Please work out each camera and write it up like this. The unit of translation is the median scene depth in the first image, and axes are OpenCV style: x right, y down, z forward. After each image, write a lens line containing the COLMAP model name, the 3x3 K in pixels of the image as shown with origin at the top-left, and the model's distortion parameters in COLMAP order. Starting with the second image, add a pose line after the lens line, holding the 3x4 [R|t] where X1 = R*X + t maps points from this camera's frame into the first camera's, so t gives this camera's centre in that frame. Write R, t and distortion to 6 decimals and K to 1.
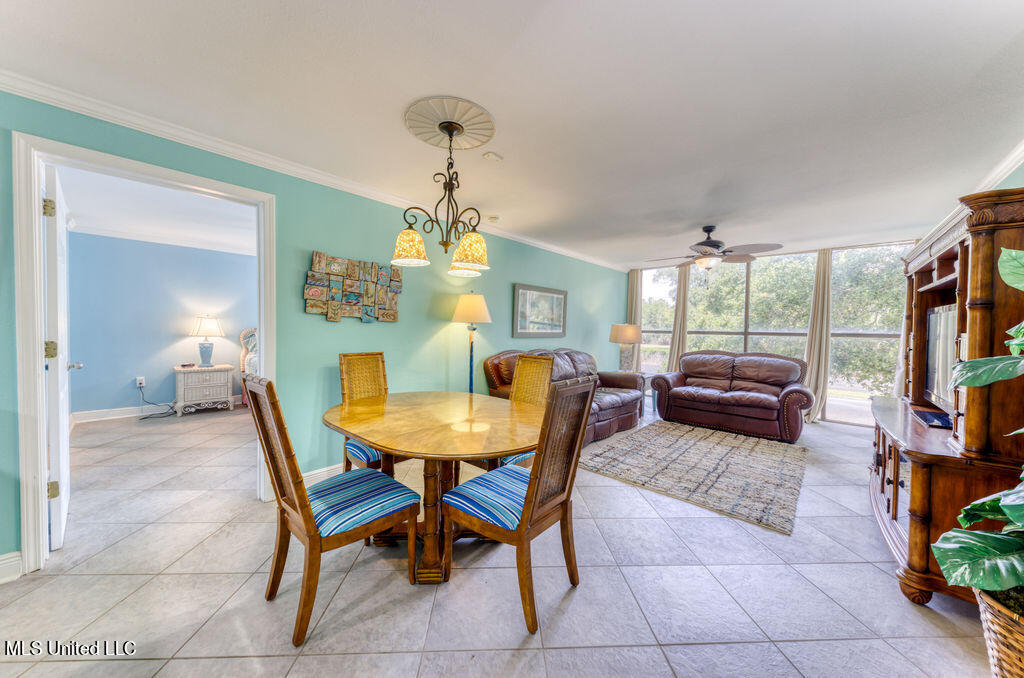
lens RADIAL K [[349.3, 0, 510.9], [0, 349.3, 336.0], [0, 0, 1]] dist [0.001286, -0.000177]
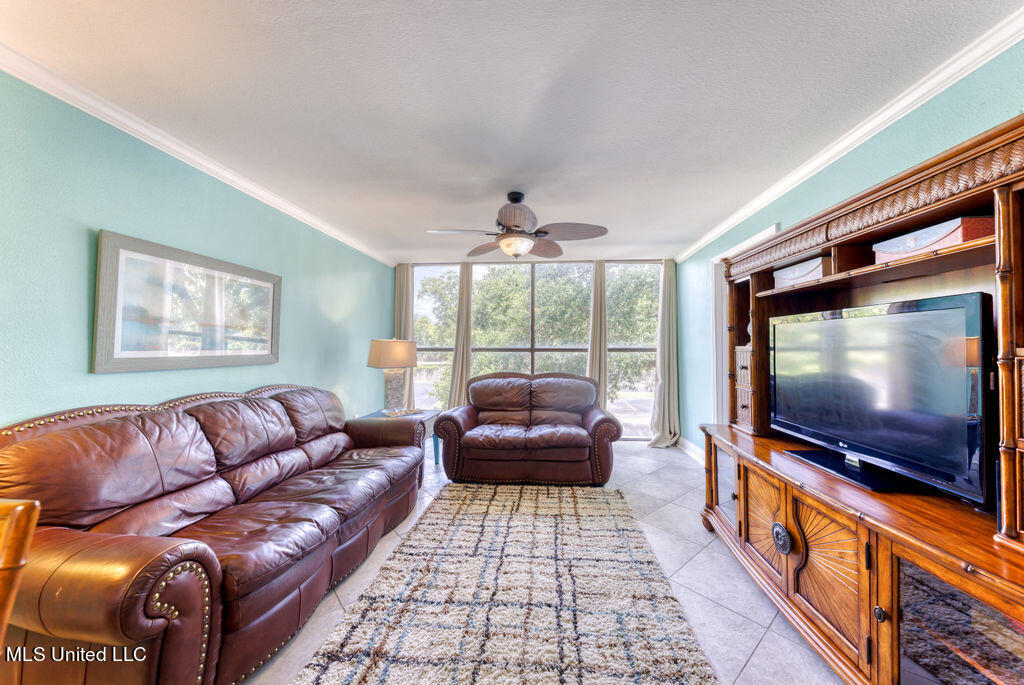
lens RADIAL K [[354.4, 0, 520.9], [0, 354.4, 345.2], [0, 0, 1]] dist [0.006844, -0.001579]
pose [[0.783670, -0.010328, 0.621091, 0.123938], [0.024878, 0.999581, -0.014769, -0.008493], [-0.620679, 0.027025, 0.783599, 0.393336]]
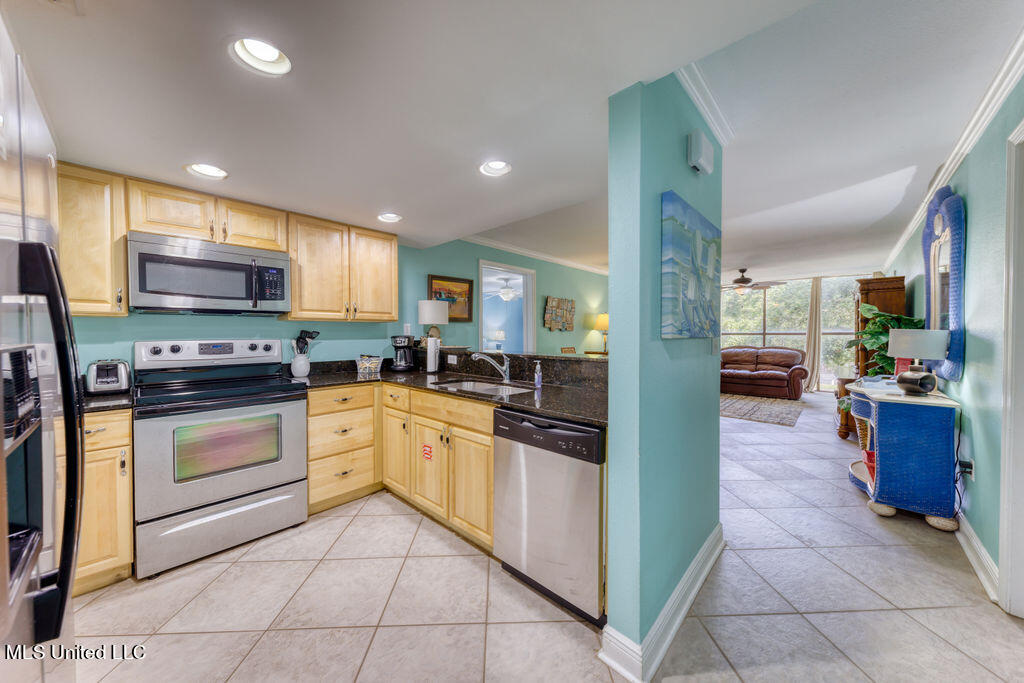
lens RADIAL K [[354.4, 0, 511.9], [0, 354.4, 339.6], [0, 0, 1]] dist [0.006844, -0.001579]
pose [[0.999836, -0.016778, -0.006767, -0.432131], [0.016757, 0.999854, -0.003200, 0.004107], [0.006819, 0.003086, 0.999972, -0.571145]]
